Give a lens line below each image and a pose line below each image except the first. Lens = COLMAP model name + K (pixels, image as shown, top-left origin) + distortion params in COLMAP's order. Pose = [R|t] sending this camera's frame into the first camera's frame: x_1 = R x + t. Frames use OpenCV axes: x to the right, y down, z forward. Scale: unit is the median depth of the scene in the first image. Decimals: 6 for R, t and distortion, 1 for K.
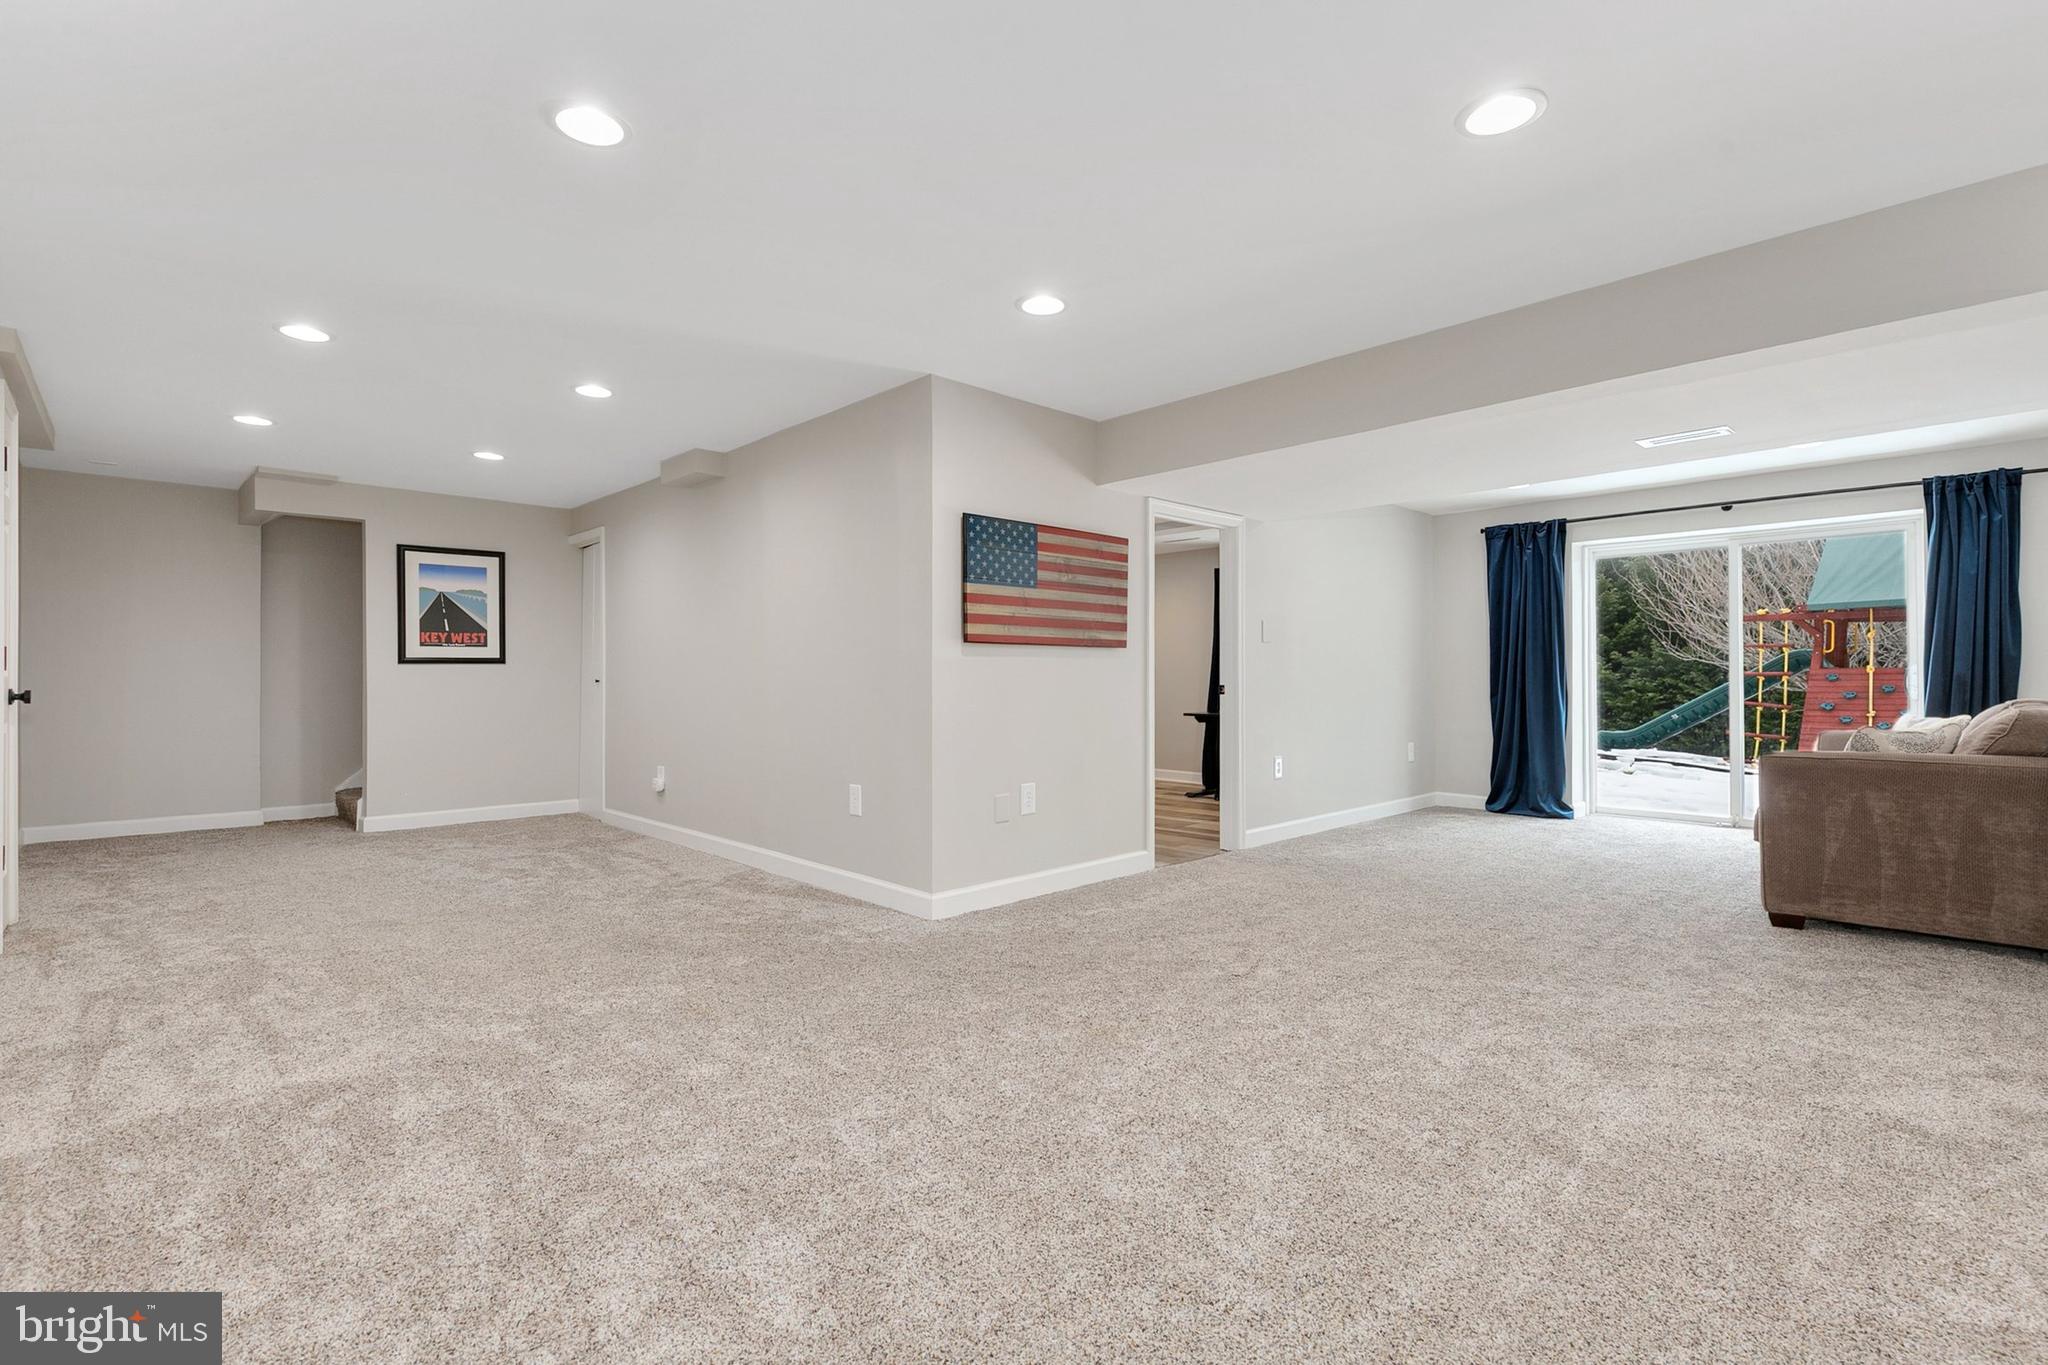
lens RADIAL K [[931.9, 0, 1010.9], [0, 931.9, 680.3], [0, 0, 1]] dist [0.009755, -0.002372]
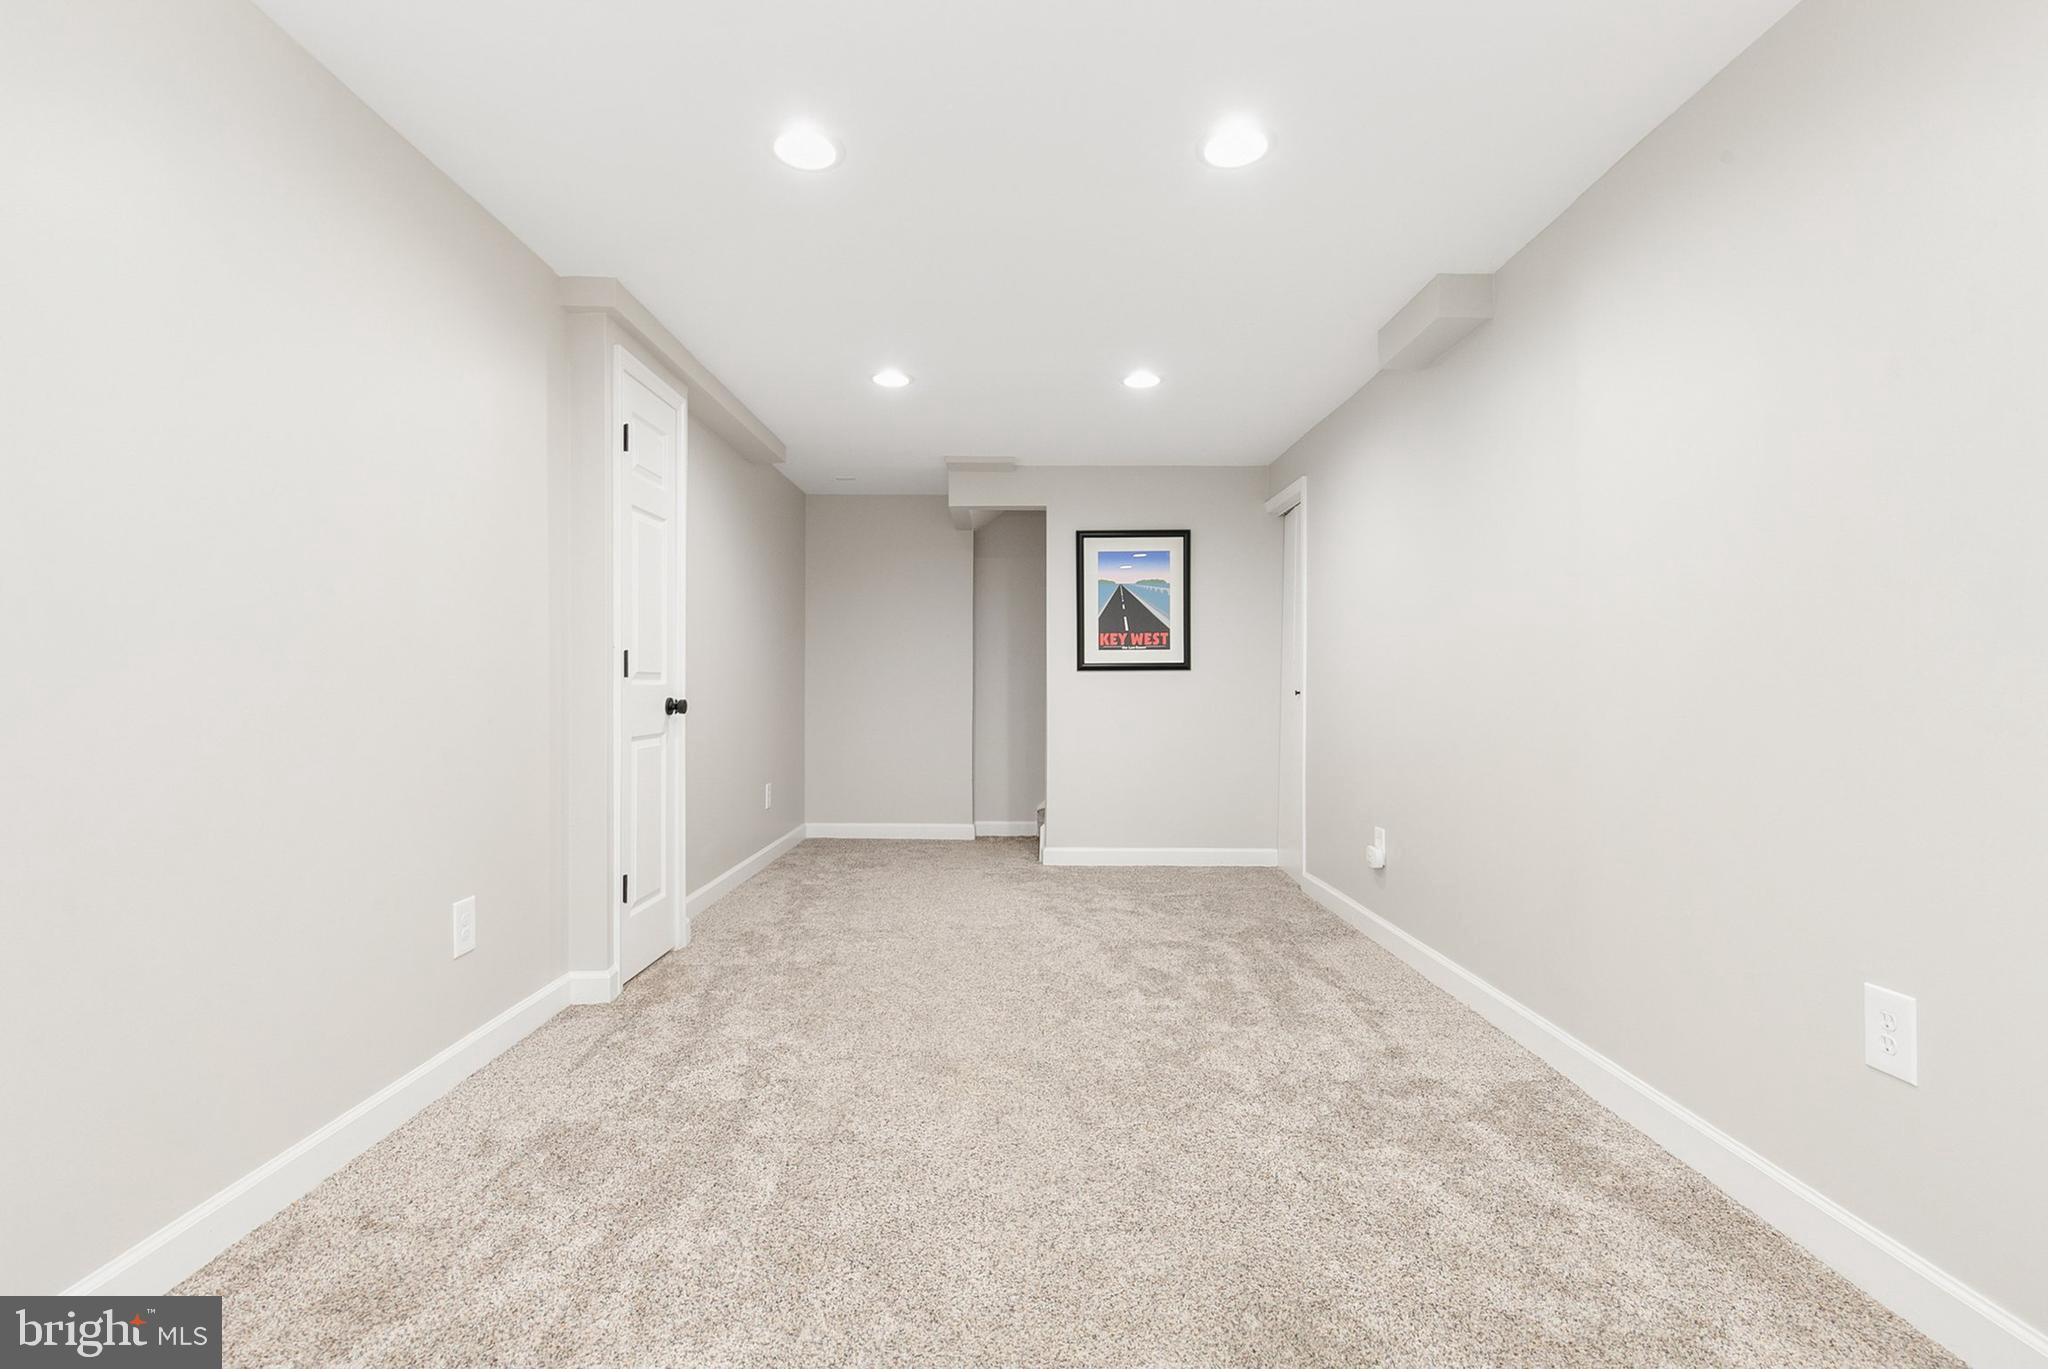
lens RADIAL K [[931.9, 0, 1019.8], [0, 931.9, 681.5], [0, 0, 1]] dist [0.009755, -0.002372]
pose [[0.729945, -0.001372, -0.683504, -0.126468], [-0.005437, 0.999955, -0.007813, -0.001258], [0.683484, 0.009420, 0.729905, 0.389694]]
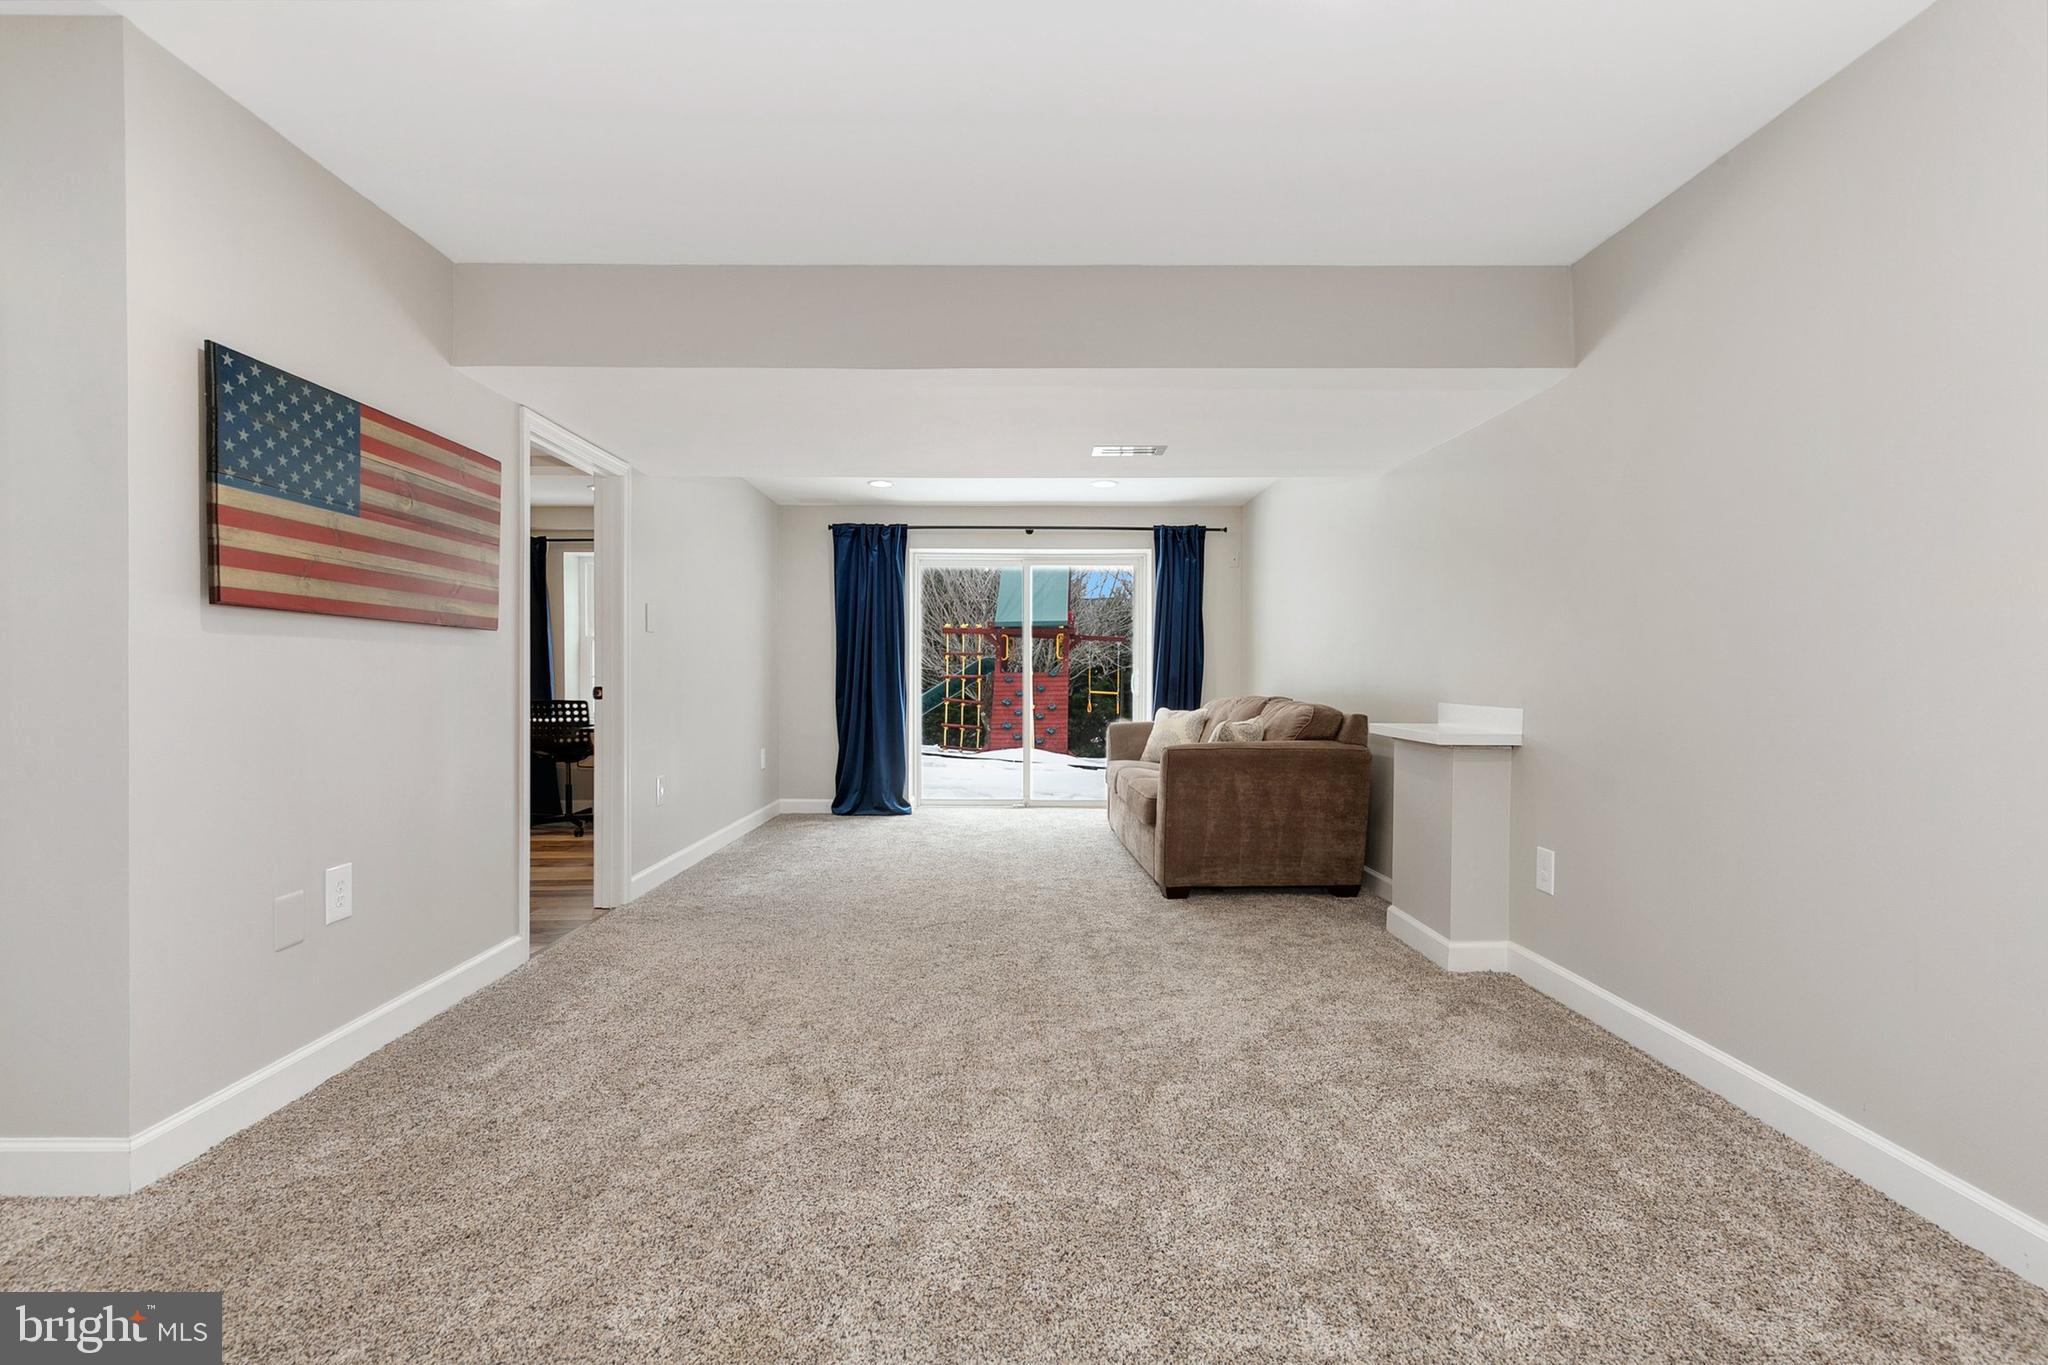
lens RADIAL K [[931.9, 0, 1029.0], [0, 931.9, 688.8], [0, 0, 1]] dist [0.009755, -0.002372]
pose [[0.682584, -0.004787, 0.730792, -0.074788], [-0.001697, 0.999965, 0.008135, -0.000195], [-0.730805, -0.006794, 0.682552, 0.218233]]
